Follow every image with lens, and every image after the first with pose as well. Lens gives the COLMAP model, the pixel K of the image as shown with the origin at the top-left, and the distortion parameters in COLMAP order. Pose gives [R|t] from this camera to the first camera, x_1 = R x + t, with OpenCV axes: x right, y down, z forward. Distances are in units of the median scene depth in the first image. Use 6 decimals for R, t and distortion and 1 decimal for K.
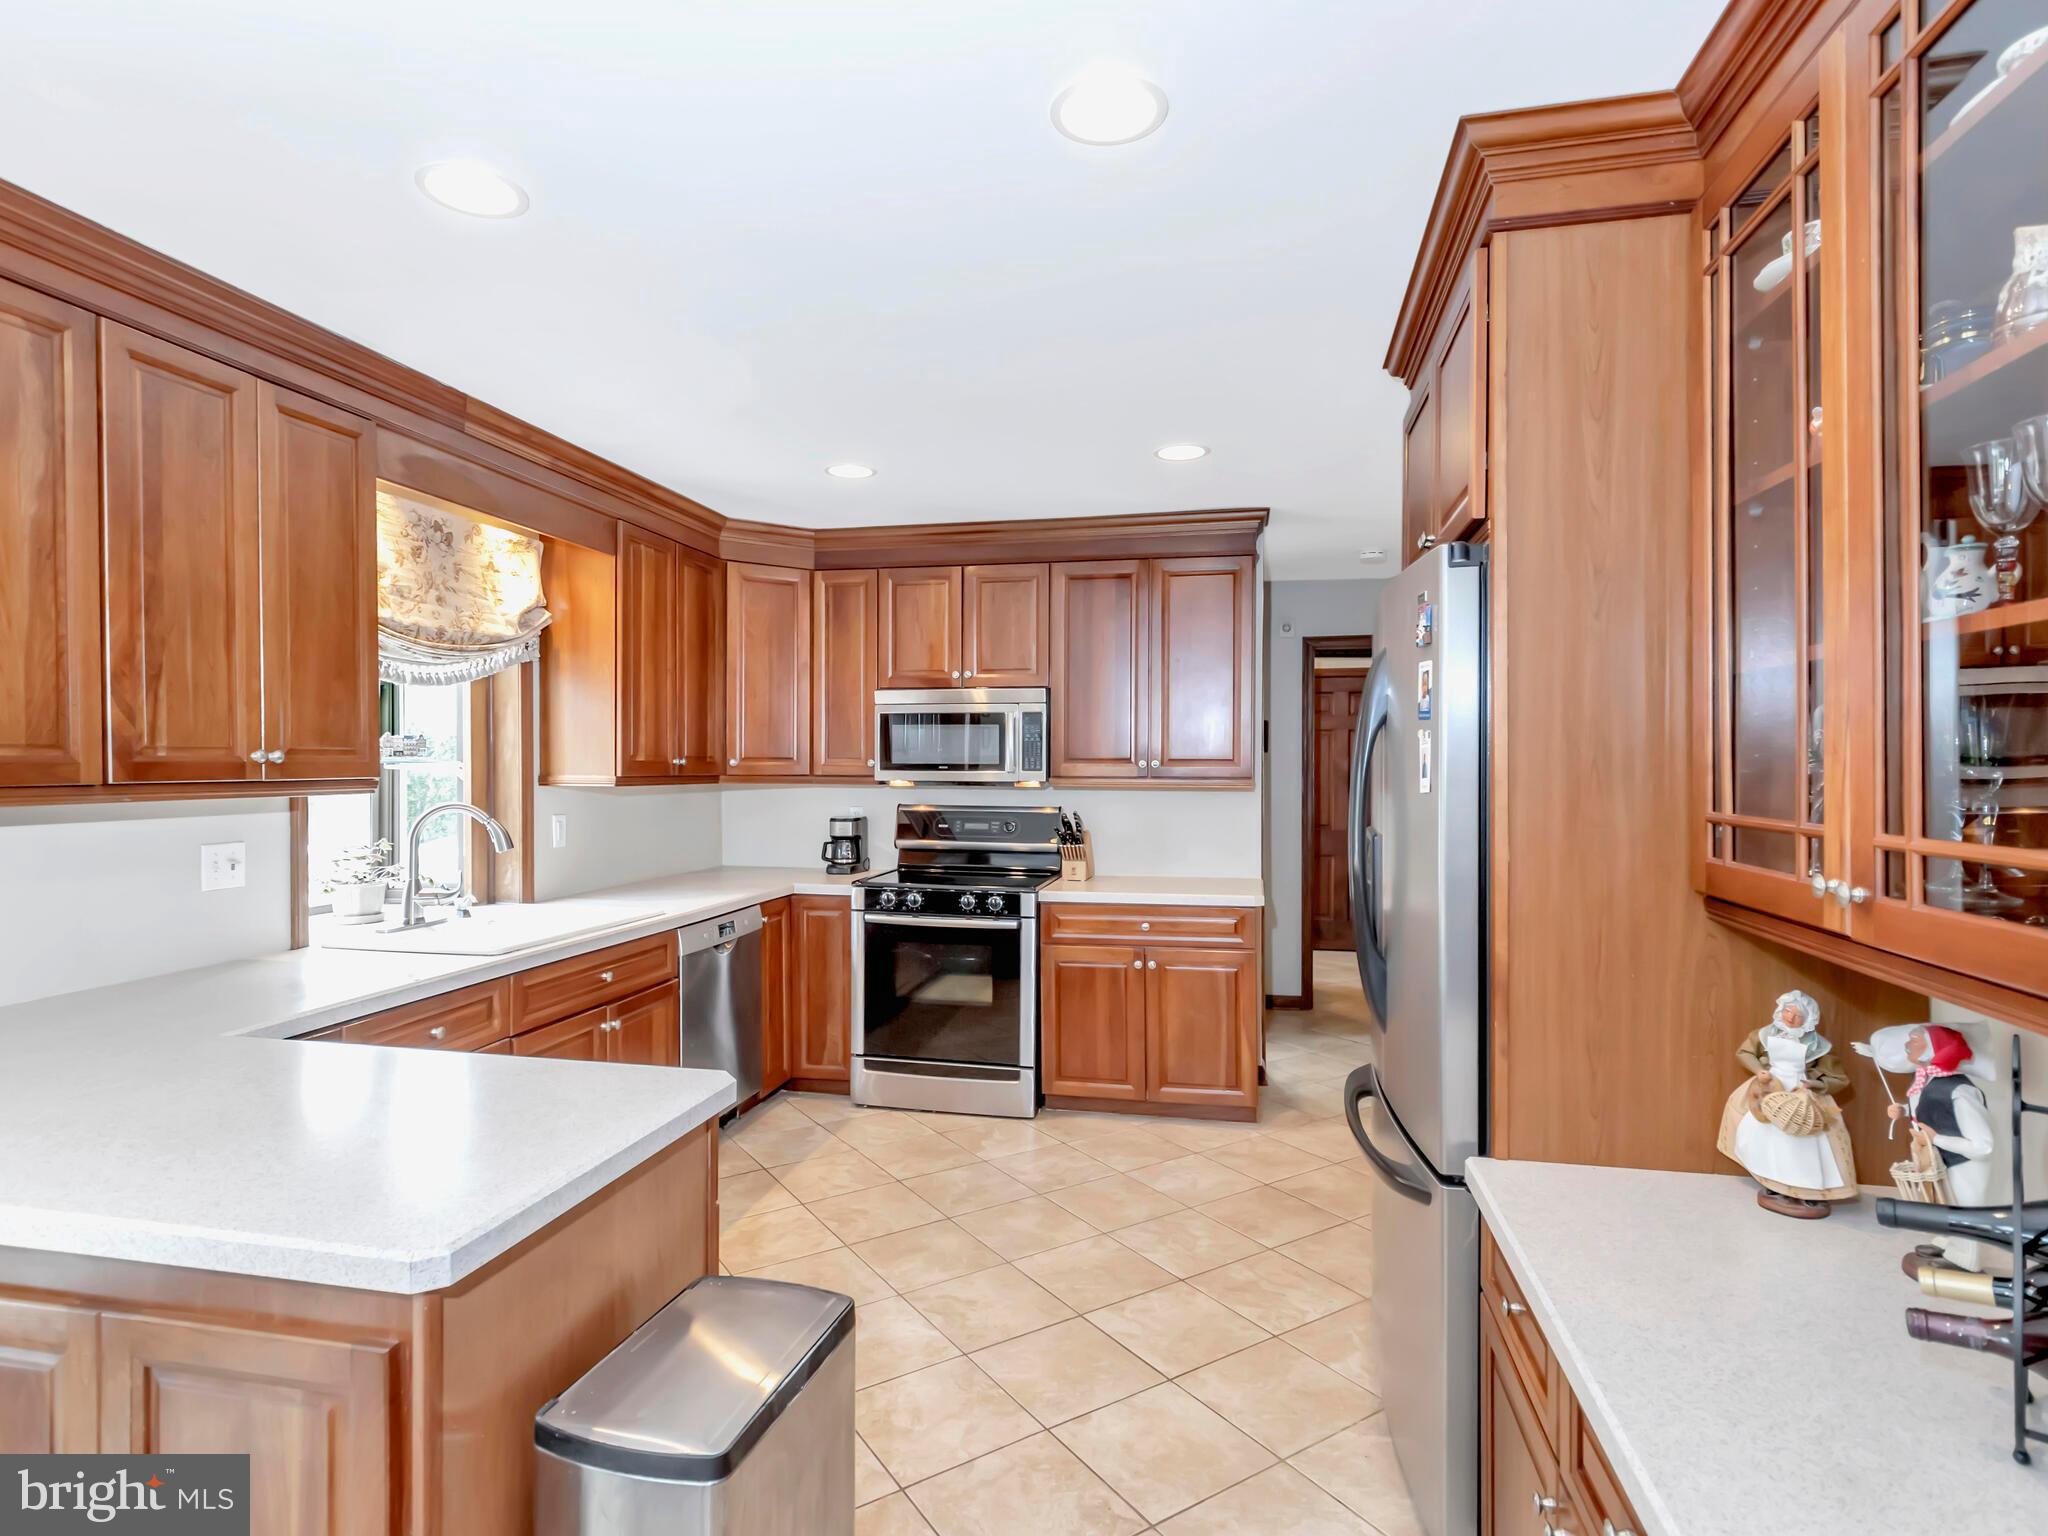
lens RADIAL K [[1057.7, 0, 1024.0], [0, 1057.7, 768.0], [0, 0, 1]] dist [0.000546, -0.000205]
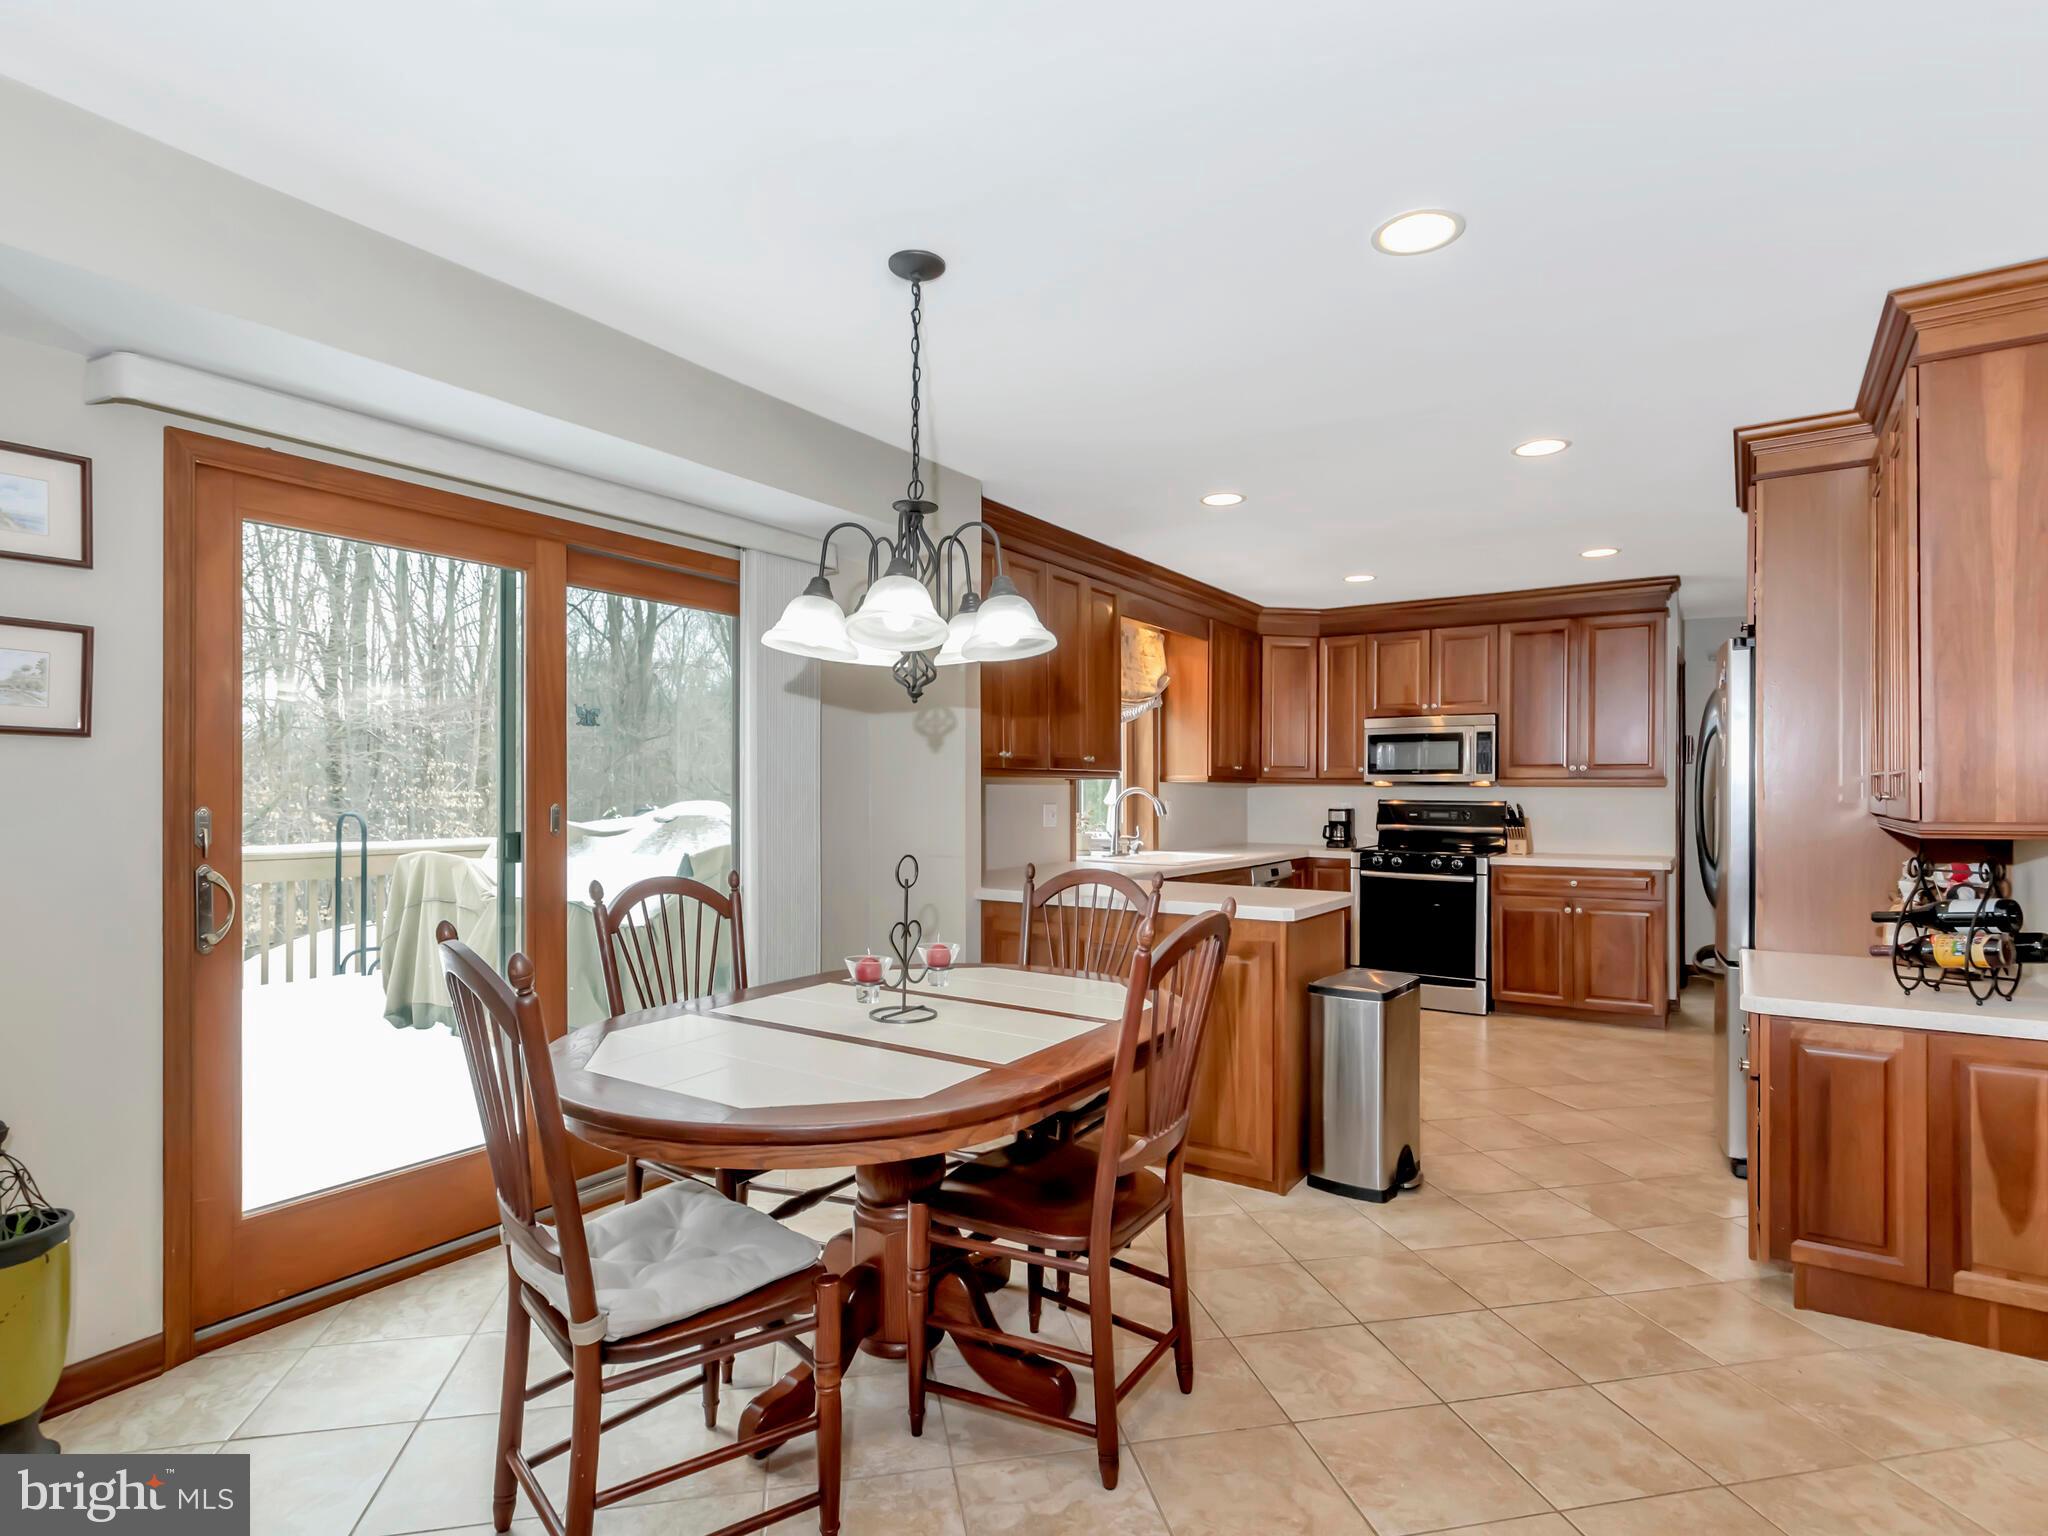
lens RADIAL K [[1037.3, 0, 1027.2], [0, 1037.3, 793.9], [0, 0, 1]] dist [-0.003497, -0.000996]
pose [[0.924992, 0.002100, -0.379982, -0.031942], [-0.002647, 0.999996, -0.000918, 0.033710], [0.379978, 0.001855, 0.924993, -0.520306]]
